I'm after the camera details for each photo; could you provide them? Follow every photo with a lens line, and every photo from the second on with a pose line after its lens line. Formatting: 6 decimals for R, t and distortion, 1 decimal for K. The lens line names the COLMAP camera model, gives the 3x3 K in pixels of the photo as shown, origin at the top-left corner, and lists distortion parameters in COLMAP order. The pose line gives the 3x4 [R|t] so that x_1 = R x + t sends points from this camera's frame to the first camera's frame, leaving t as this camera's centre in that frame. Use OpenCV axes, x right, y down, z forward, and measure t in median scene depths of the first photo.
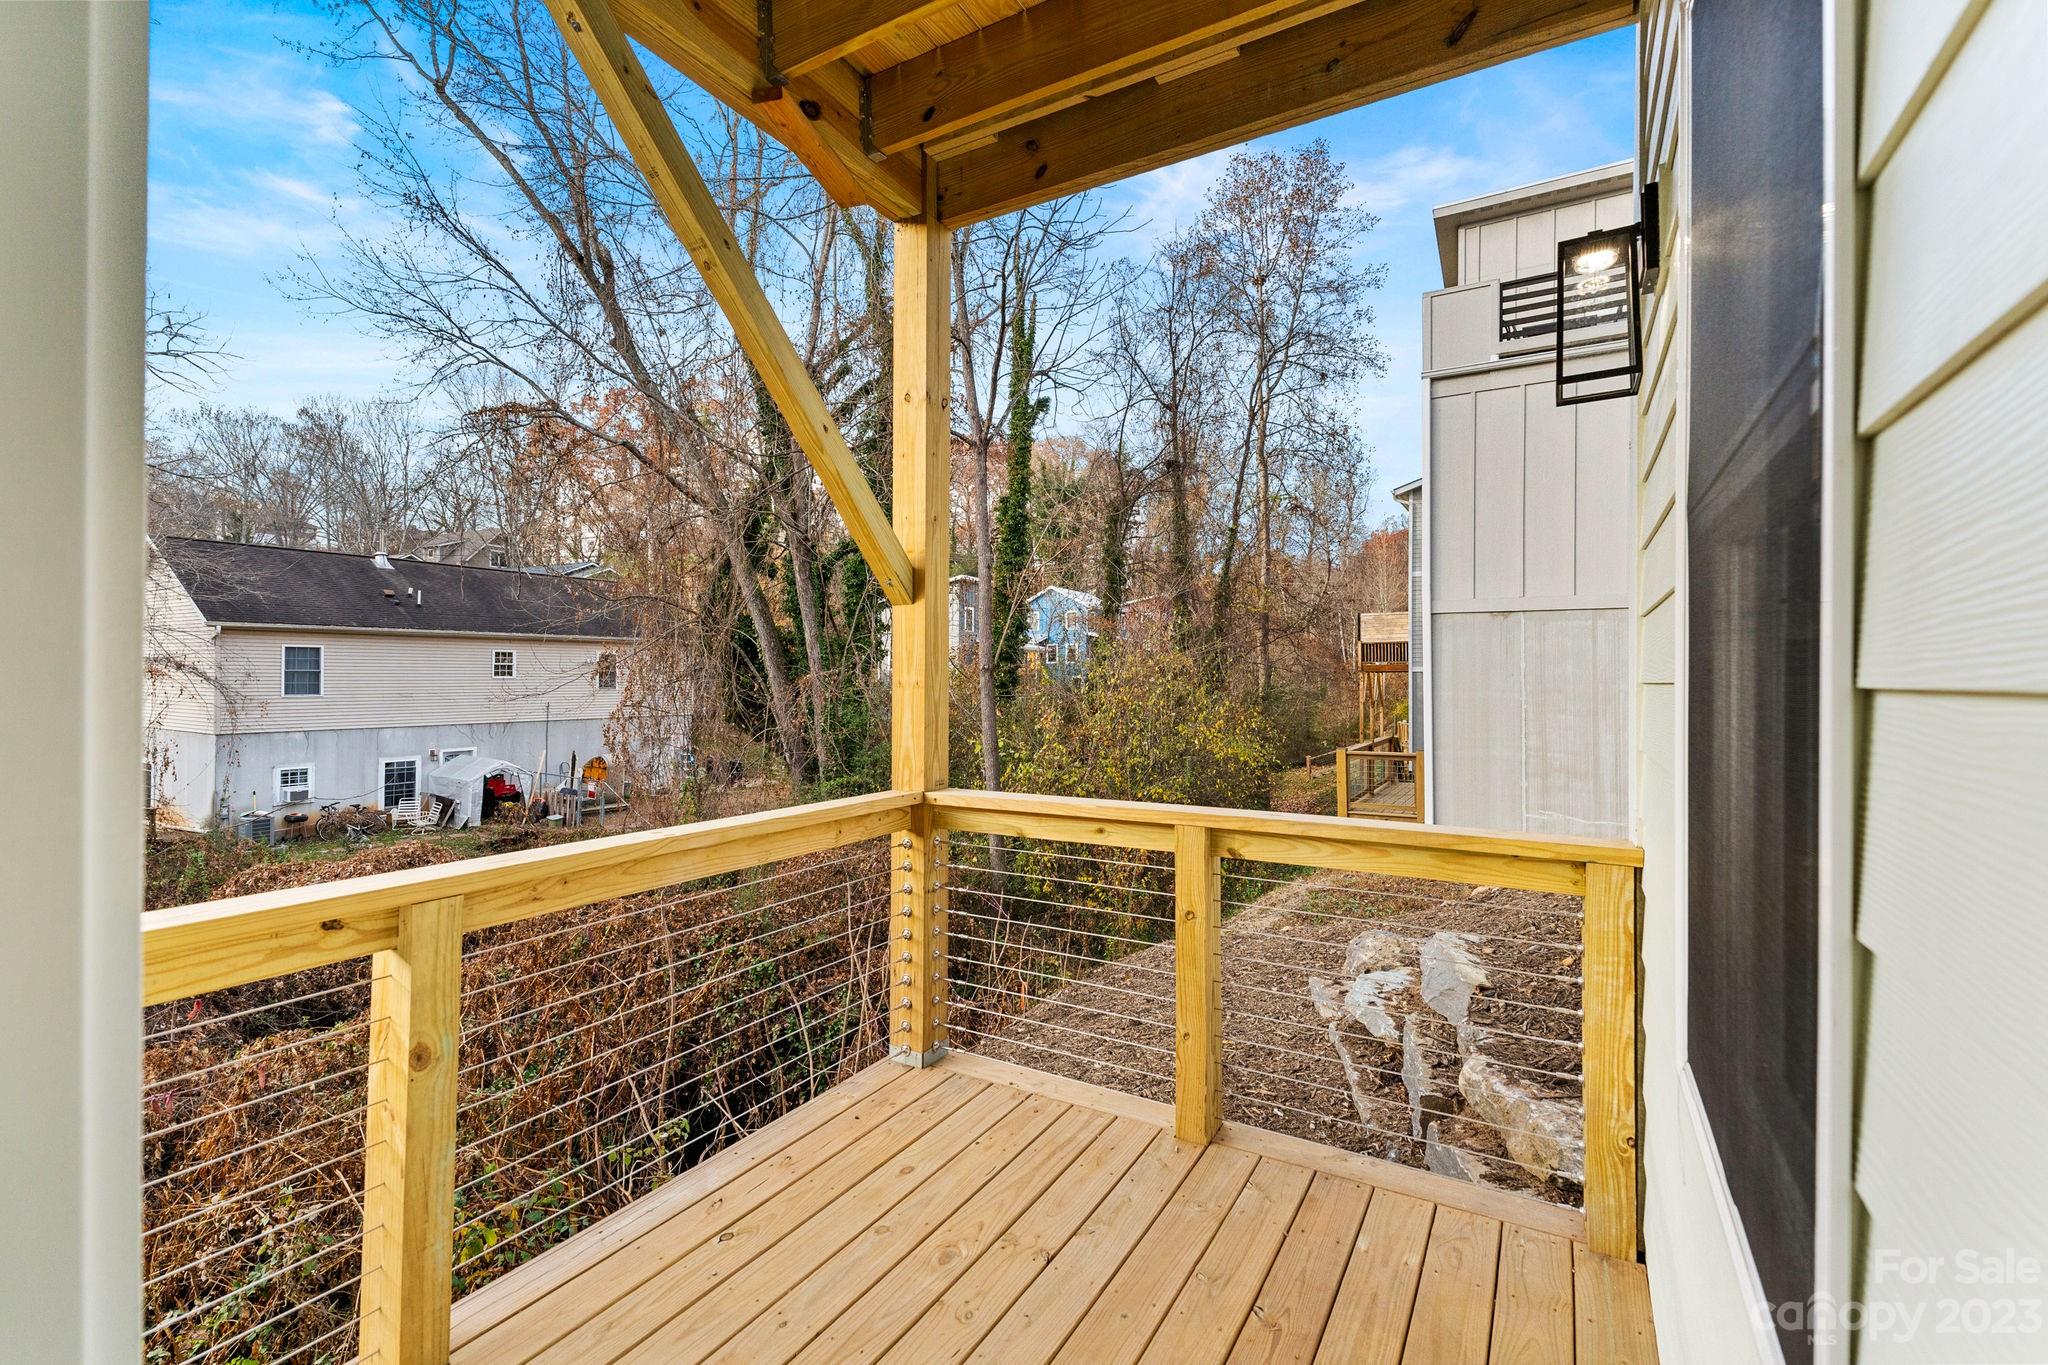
lens RADIAL K [[909.4, 0, 1044.1], [0, 909.4, 676.1], [0, 0, 1]] dist [0.028484, -0.010388]
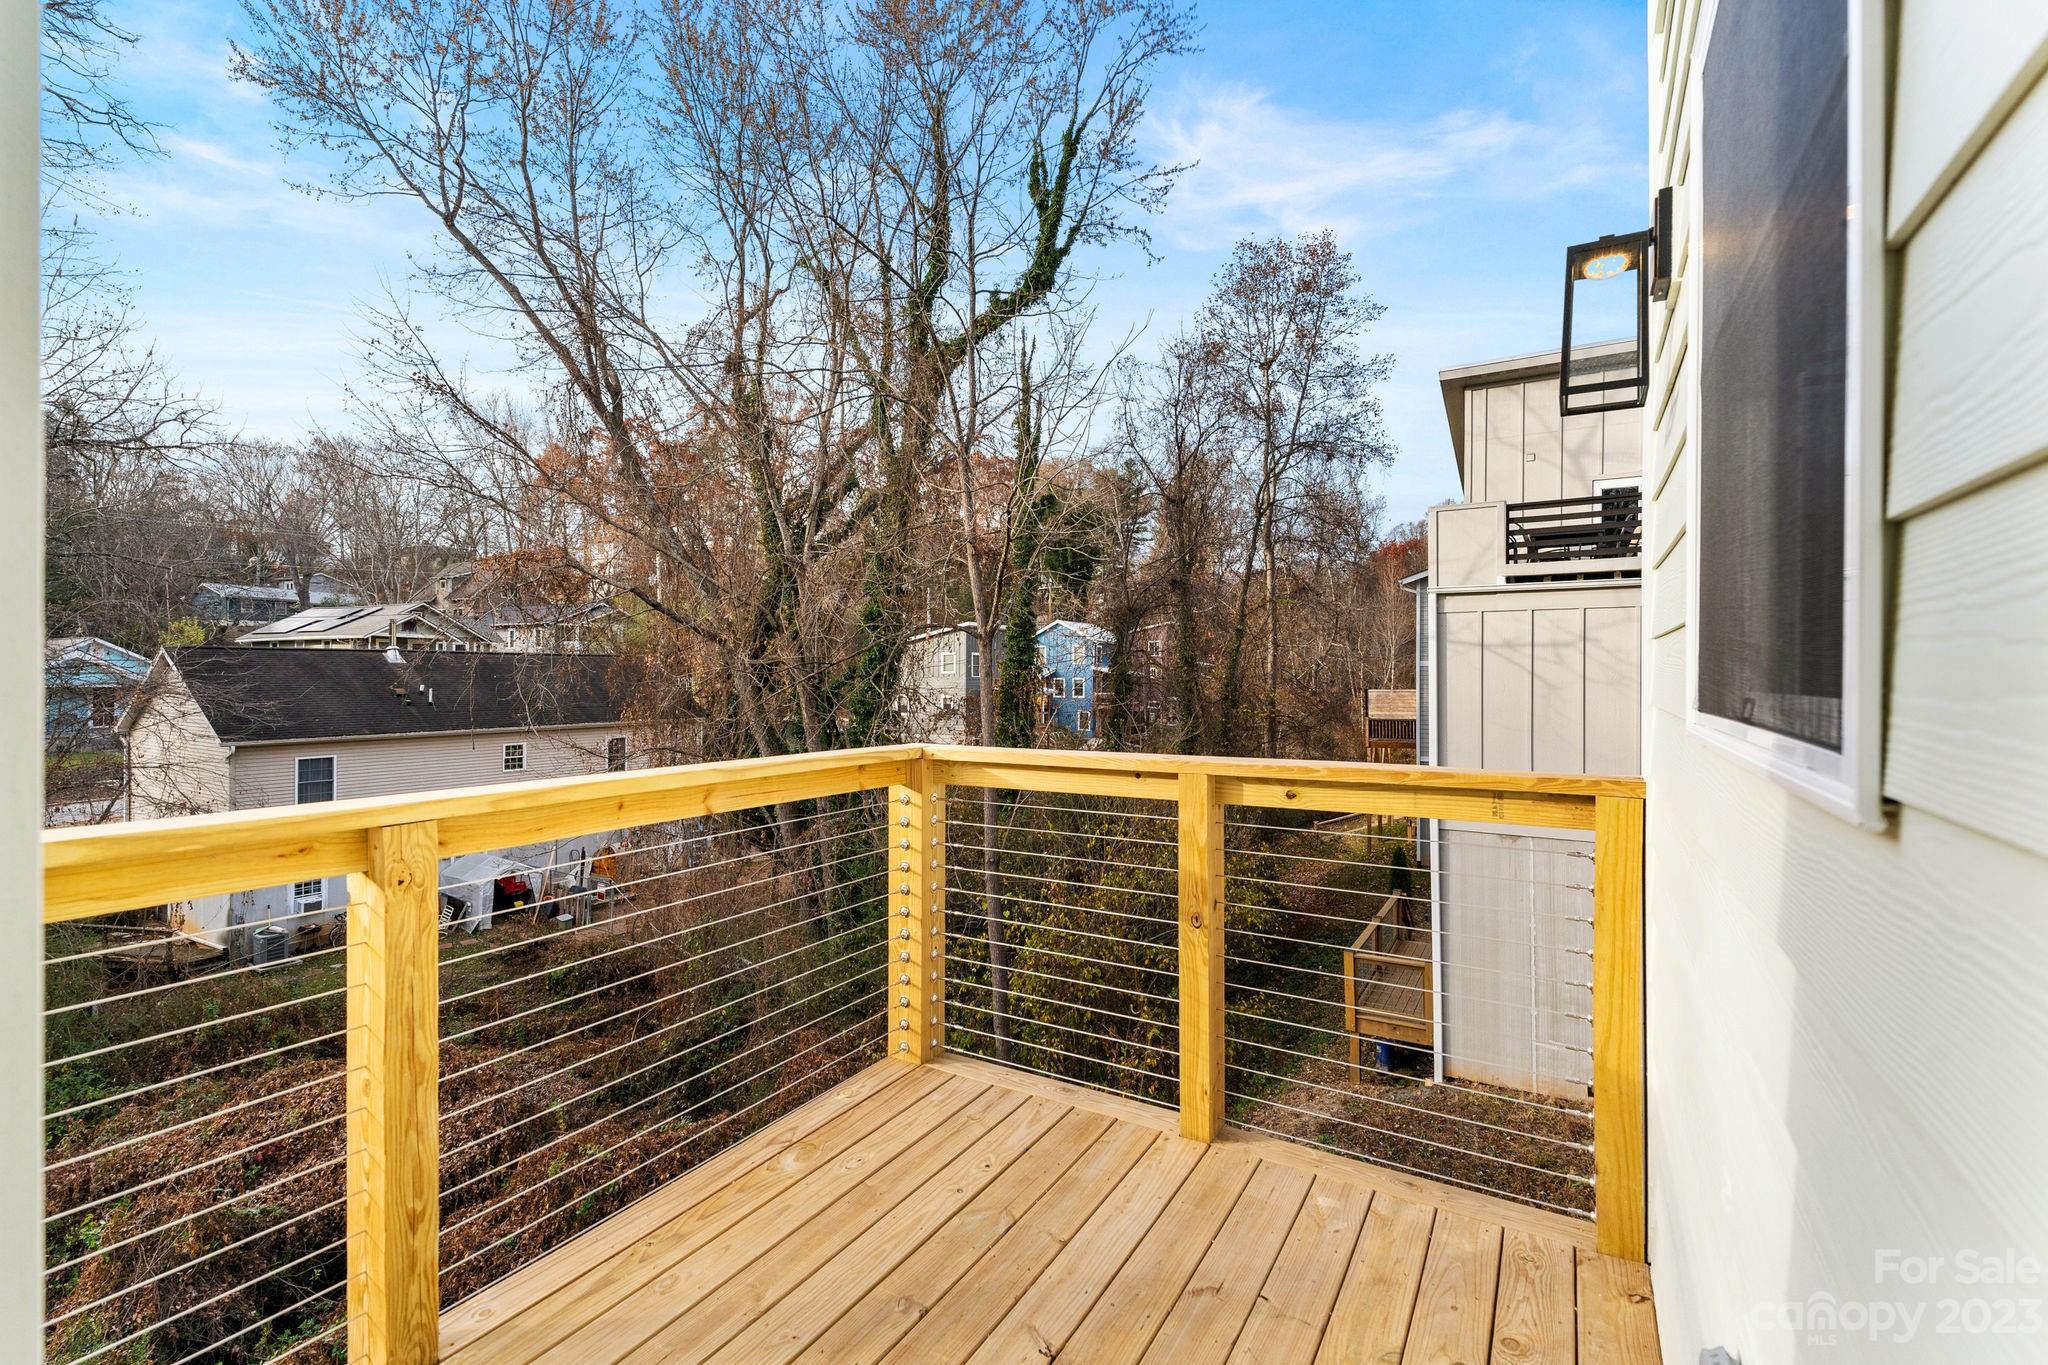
lens RADIAL K [[909.4, 0, 1042.3], [0, 909.4, 677.3], [0, 0, 1]] dist [0.028484, -0.010388]
pose [[0.999941, -0.003140, -0.010351, 0.001167], [0.003179, 0.999988, 0.003701, -0.110198], [0.010339, -0.003734, 0.999940, 0.000117]]
